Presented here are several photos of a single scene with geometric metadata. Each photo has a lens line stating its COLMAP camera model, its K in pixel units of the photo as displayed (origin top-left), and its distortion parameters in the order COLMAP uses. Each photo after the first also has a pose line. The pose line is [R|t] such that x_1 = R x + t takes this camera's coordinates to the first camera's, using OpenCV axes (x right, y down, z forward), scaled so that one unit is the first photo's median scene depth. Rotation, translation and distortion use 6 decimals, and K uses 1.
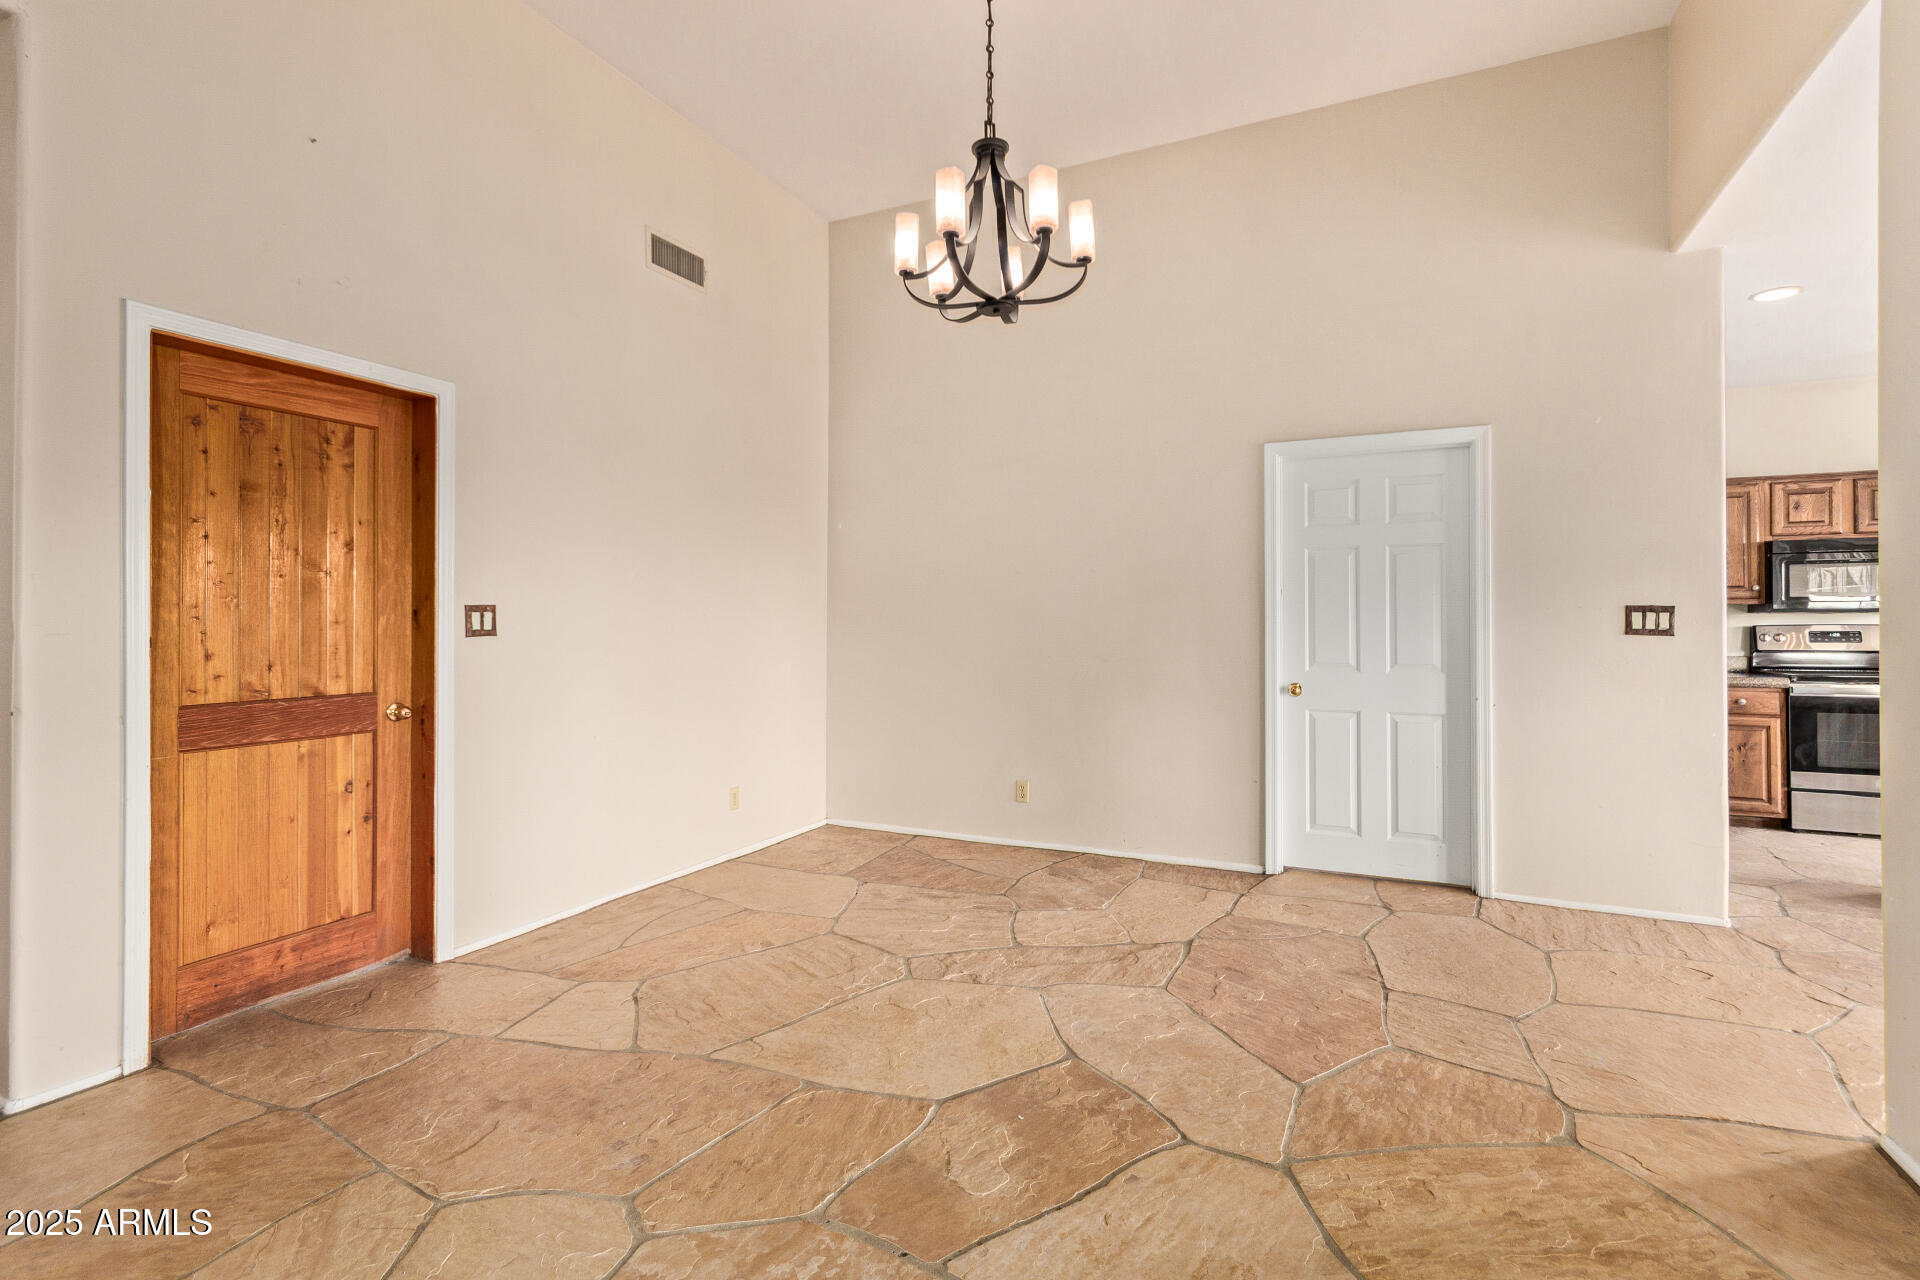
lens RADIAL K [[892.3, 0, 970.0], [0, 892.3, 620.3], [0, 0, 1]] dist [0.010974, -0.000296]
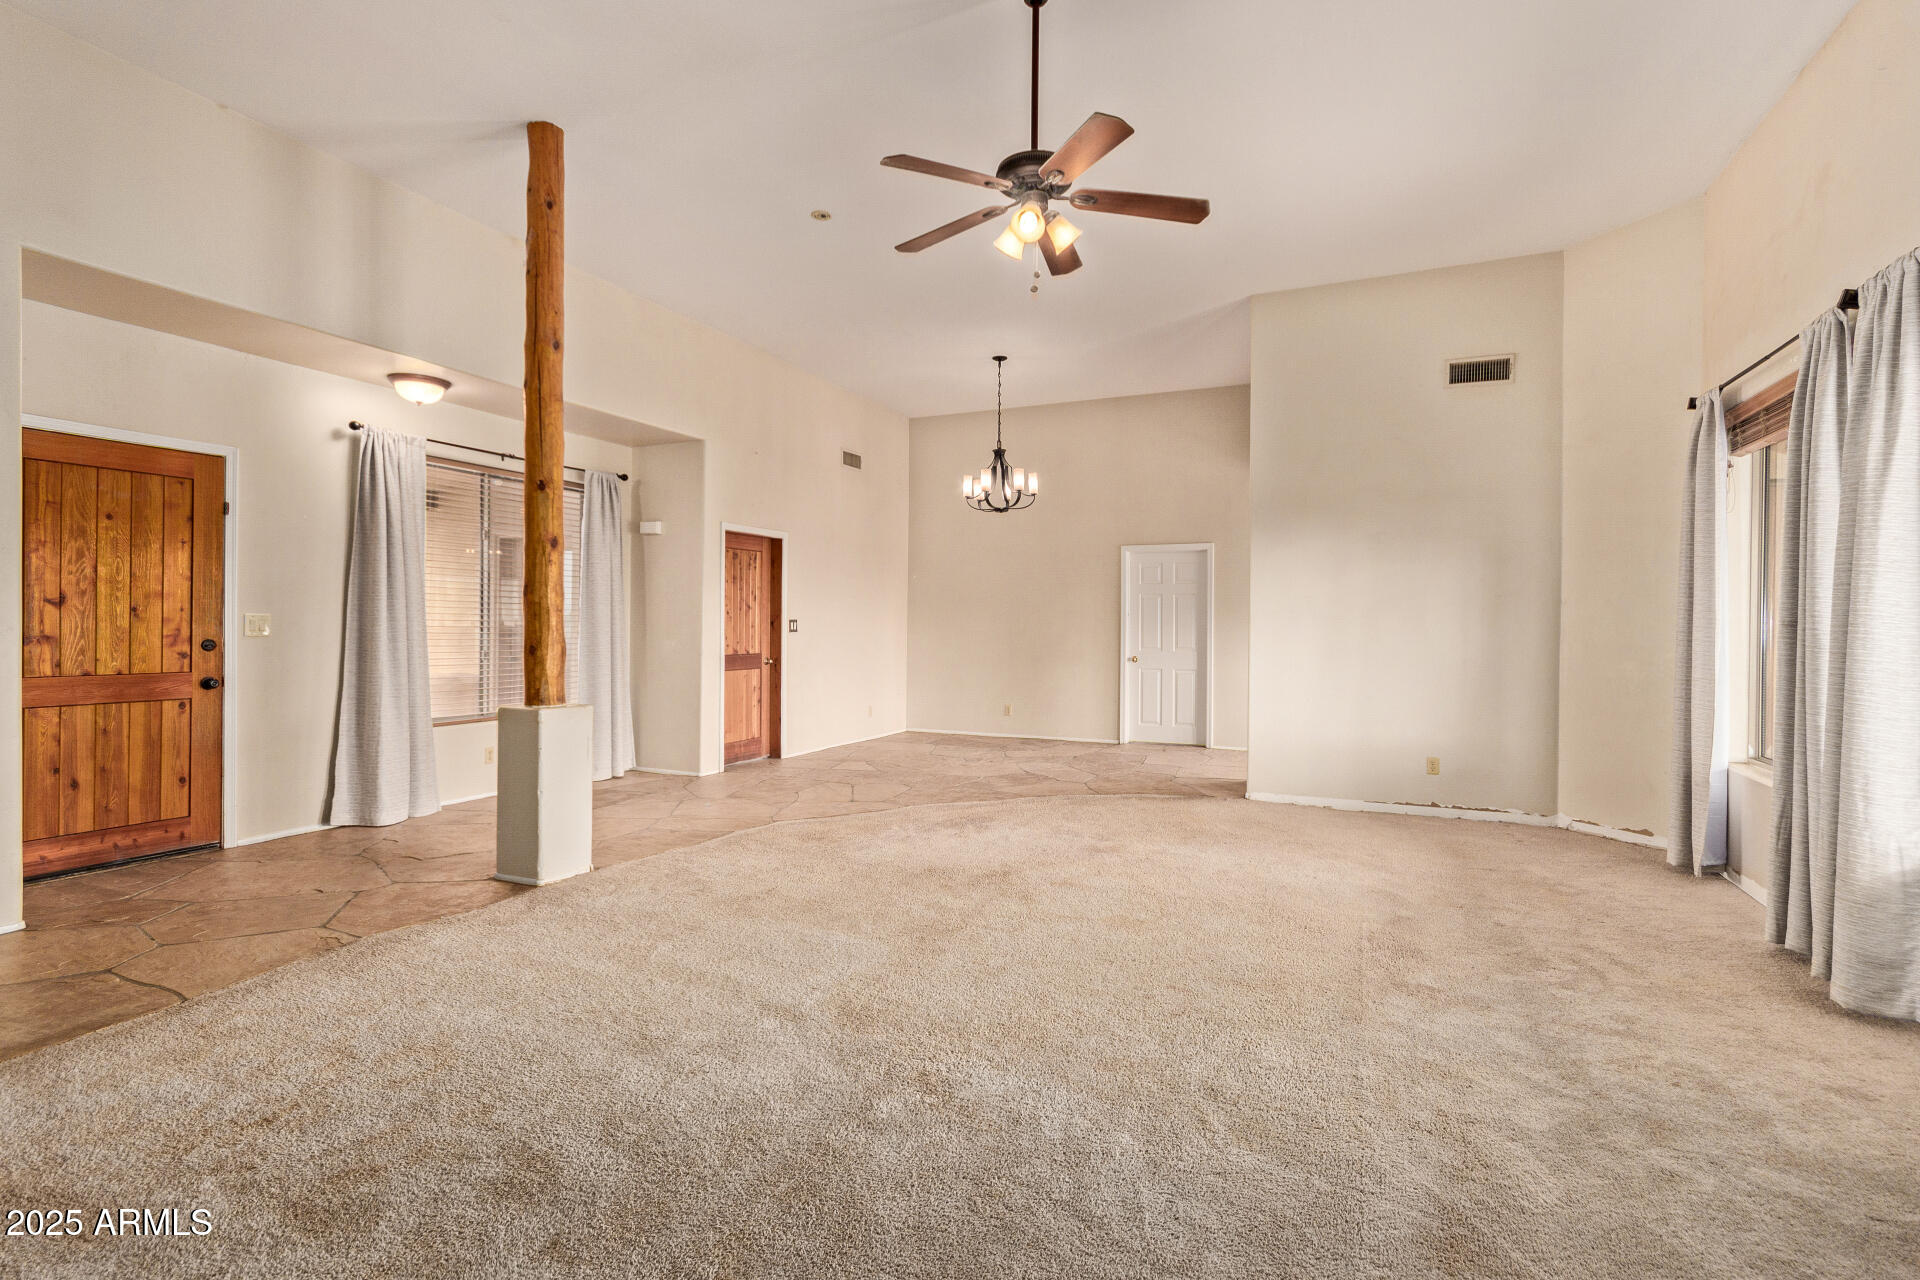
lens RADIAL K [[889.5, 0, 962.9], [0, 889.5, 631.1], [0, 0, 1]] dist [0.002225, -0.000201]
pose [[0.999878, 0.005955, 0.014448, -0.111736], [-0.006076, 0.999947, 0.008347, -0.008762], [-0.014397, -0.008434, 0.999861, -1.526424]]
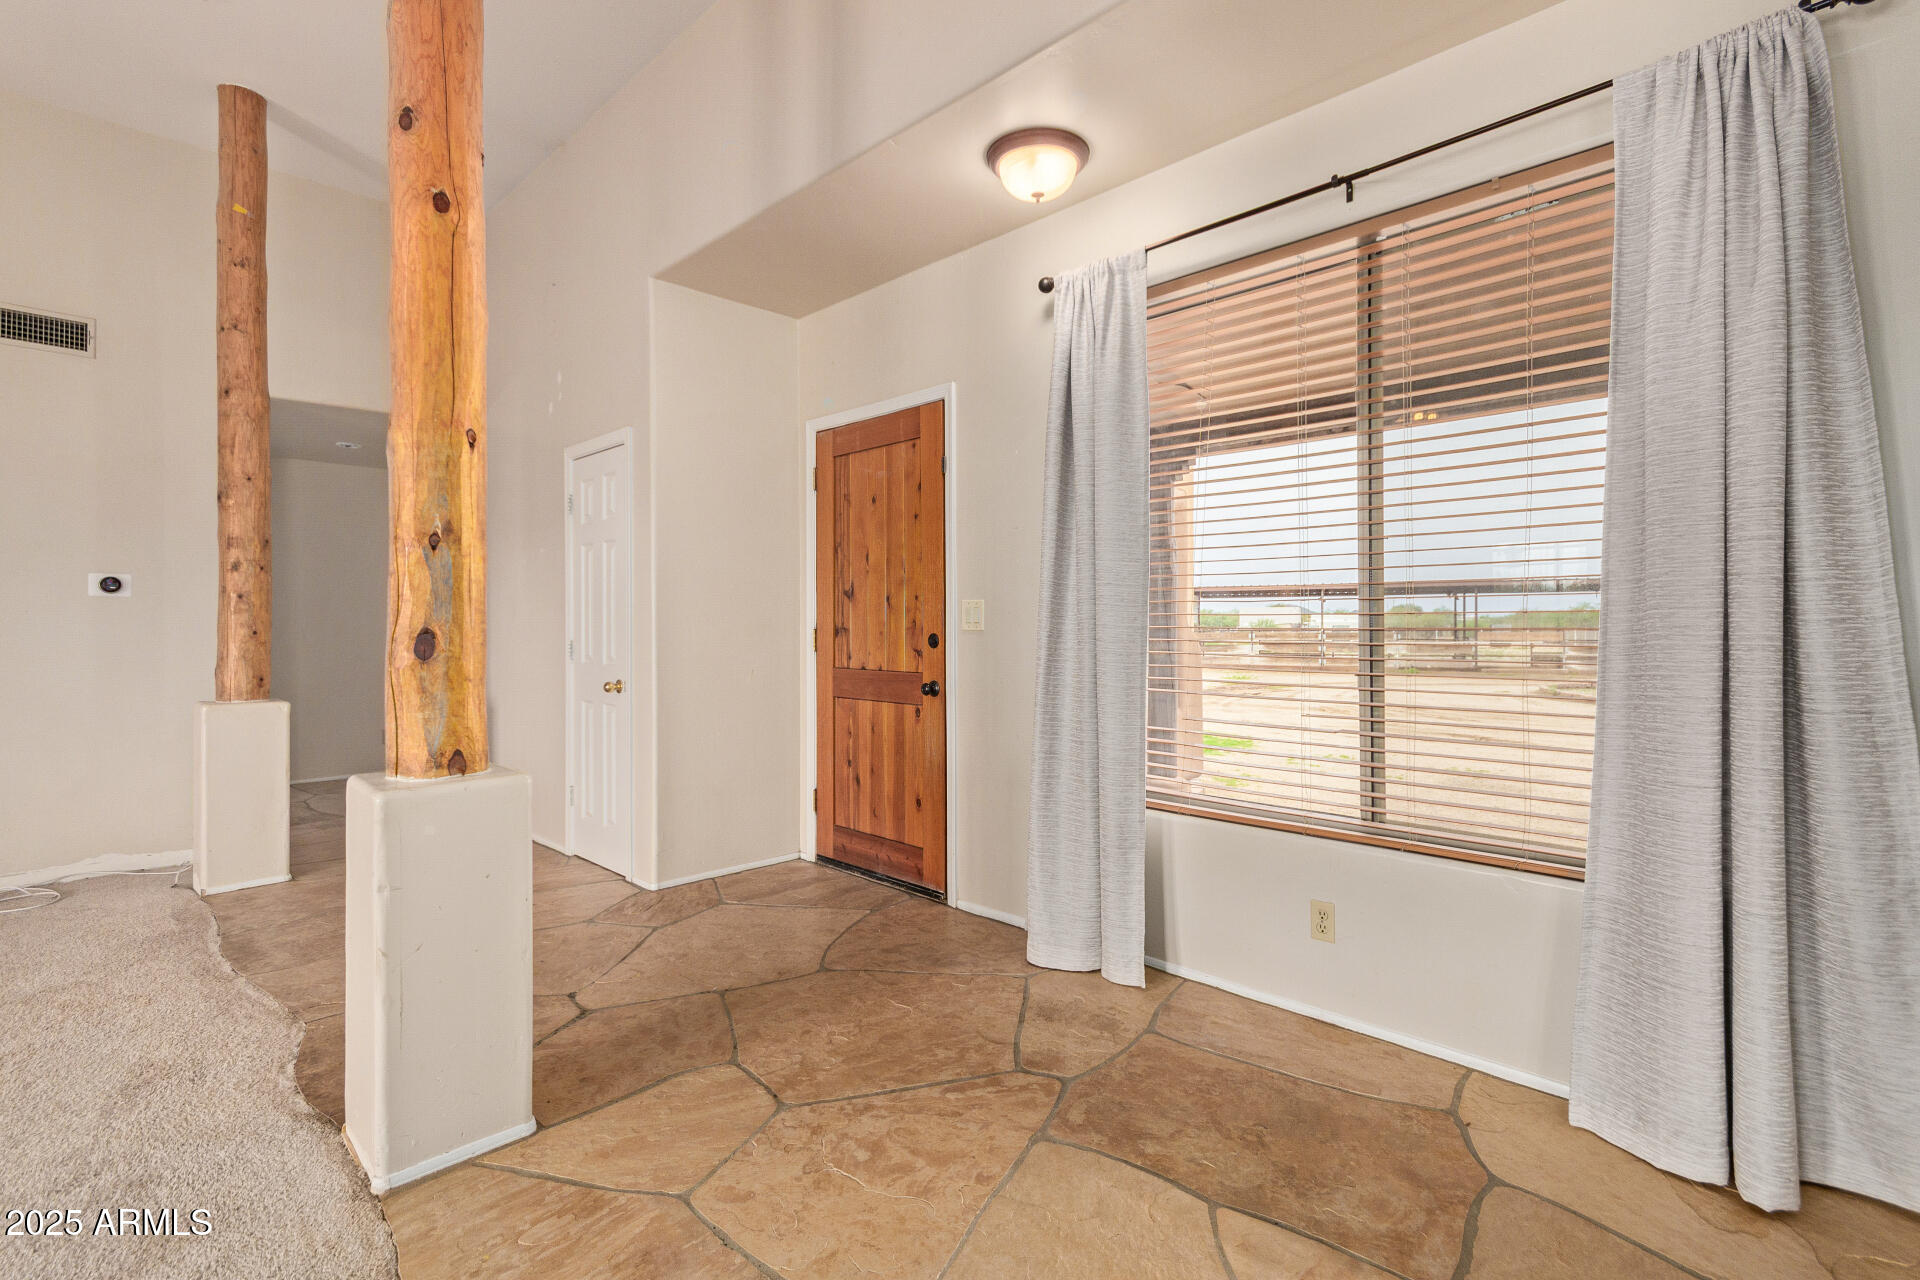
lens RADIAL K [[892.3, 0, 970.0], [0, 892.3, 620.3], [0, 0, 1]] dist [0.010974, -0.000296]
pose [[-0.325920, -0.001978, -0.945395, -0.239698], [0.003761, 0.999987, -0.003389, 0.011233], [0.945390, -0.004660, -0.325908, 0.360193]]
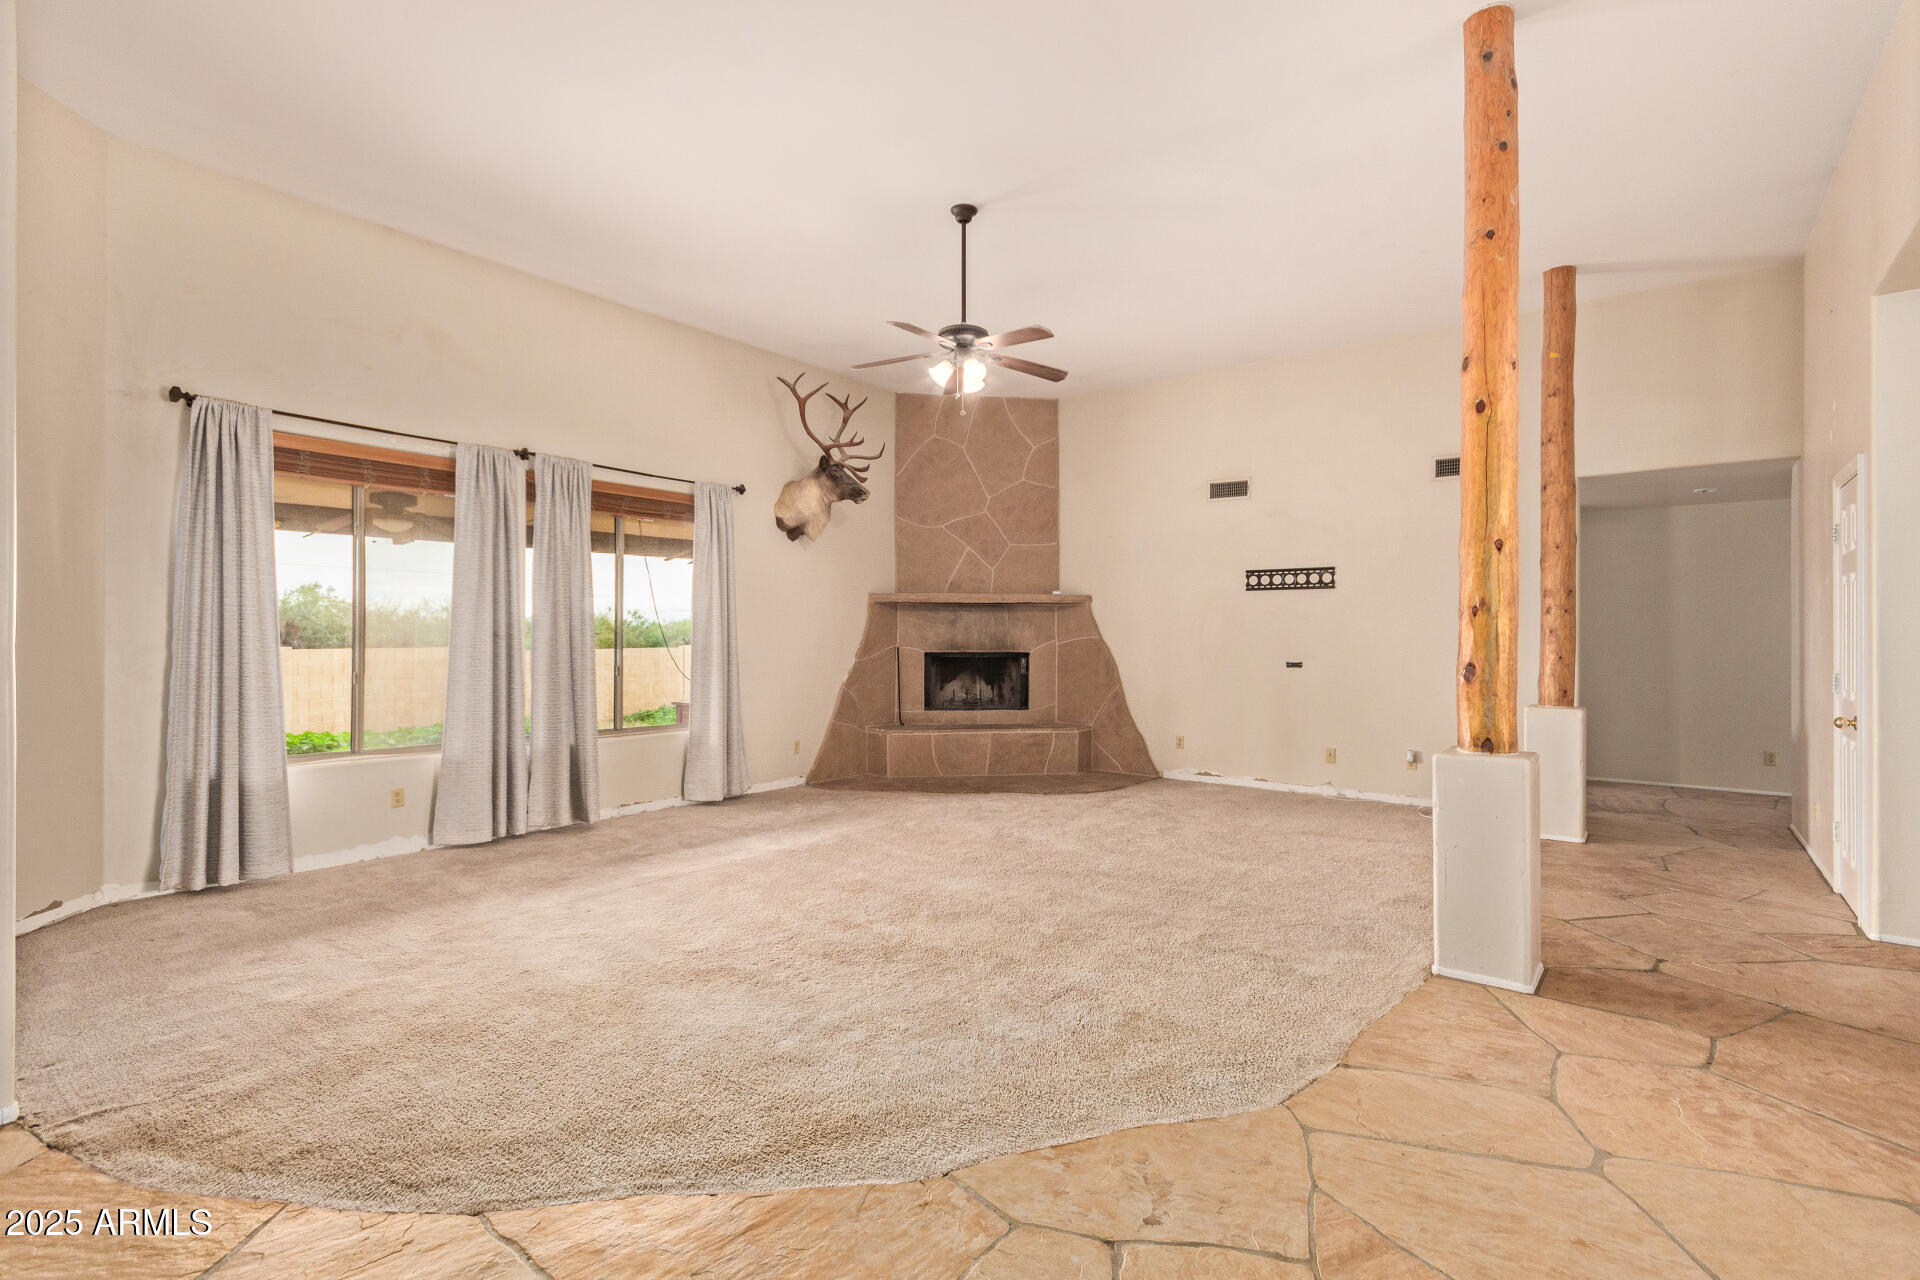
lens RADIAL K [[889.5, 0, 962.9], [0, 889.5, 631.1], [0, 0, 1]] dist [0.002225, -0.000201]
pose [[-0.975437, -0.002088, 0.220267, -0.350656], [-0.003912, 0.999962, -0.007842, -0.012782], [-0.220242, -0.008511, -0.975408, 0.930156]]
